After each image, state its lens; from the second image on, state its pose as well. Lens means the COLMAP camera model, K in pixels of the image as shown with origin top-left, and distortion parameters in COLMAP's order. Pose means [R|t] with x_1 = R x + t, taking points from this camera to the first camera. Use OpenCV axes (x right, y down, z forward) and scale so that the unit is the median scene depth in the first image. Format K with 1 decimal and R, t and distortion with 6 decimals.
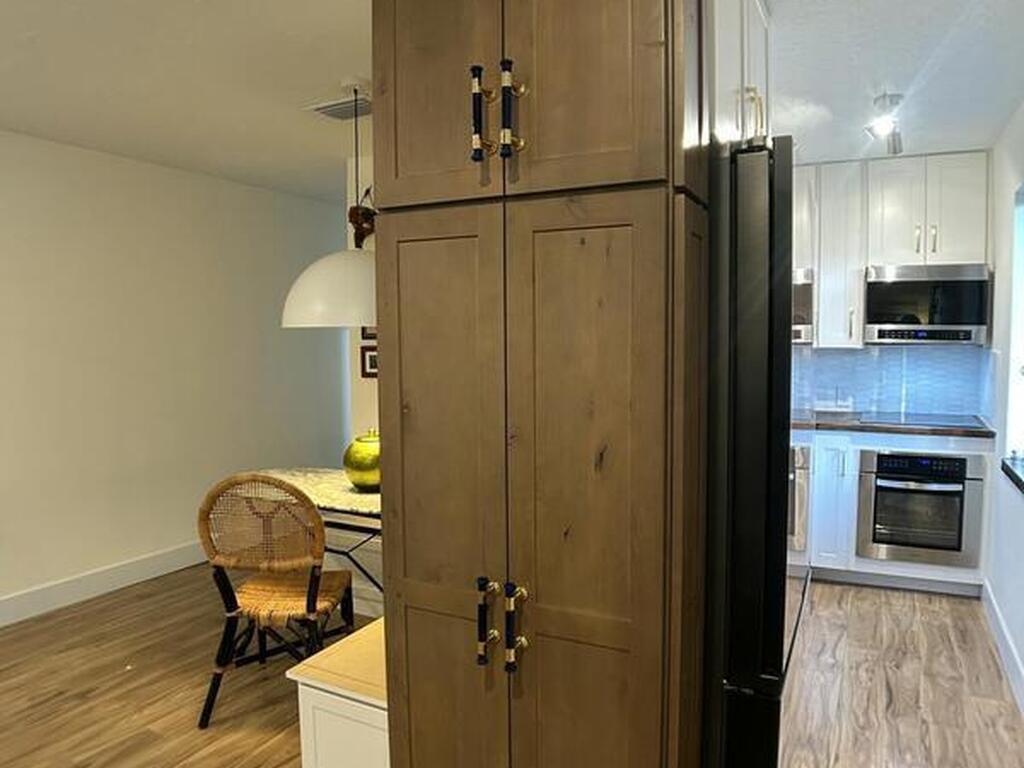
lens RADIAL K [[718.4, 0, 537.0], [0, 718.4, 383.7], [0, 0, 1]] dist [-0.078528, -0.001581]
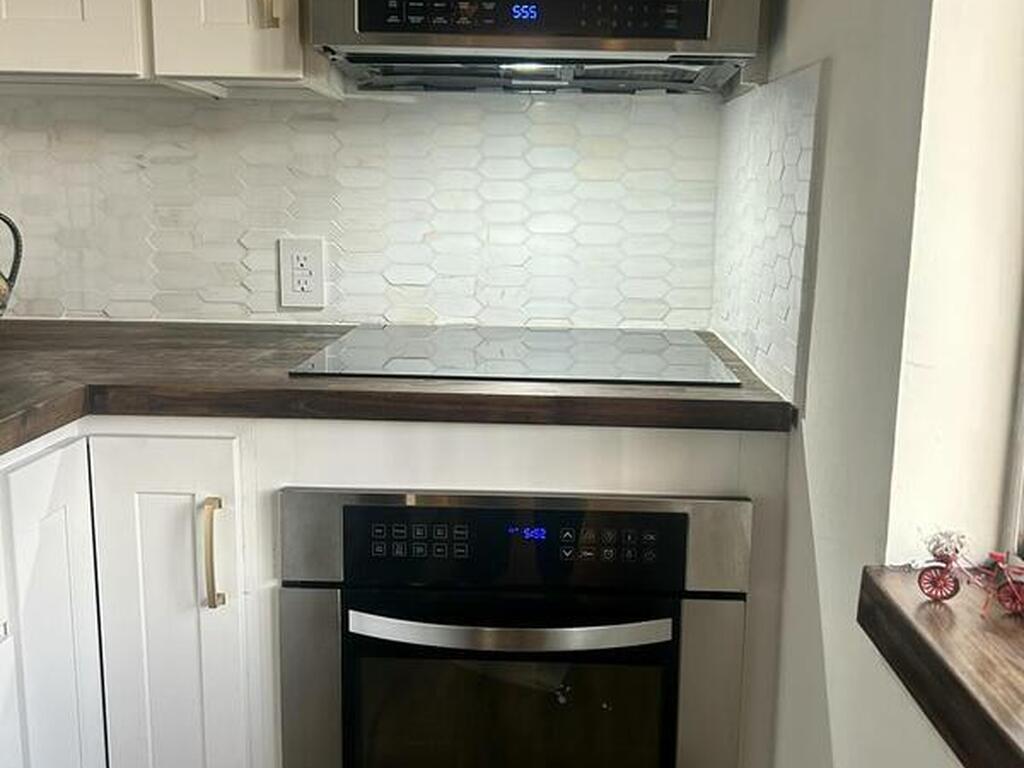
lens RADIAL K [[1007.2, 0, 512.0], [0, 1007.2, 384.0], [0, 0, 1]] dist [0.053297, -0.004786]
pose [[0.918717, -0.047611, 0.392036, 0.402183], [0.006631, 0.994426, 0.105230, 0.022988], [-0.394861, -0.094077, 0.913911, 0.668418]]
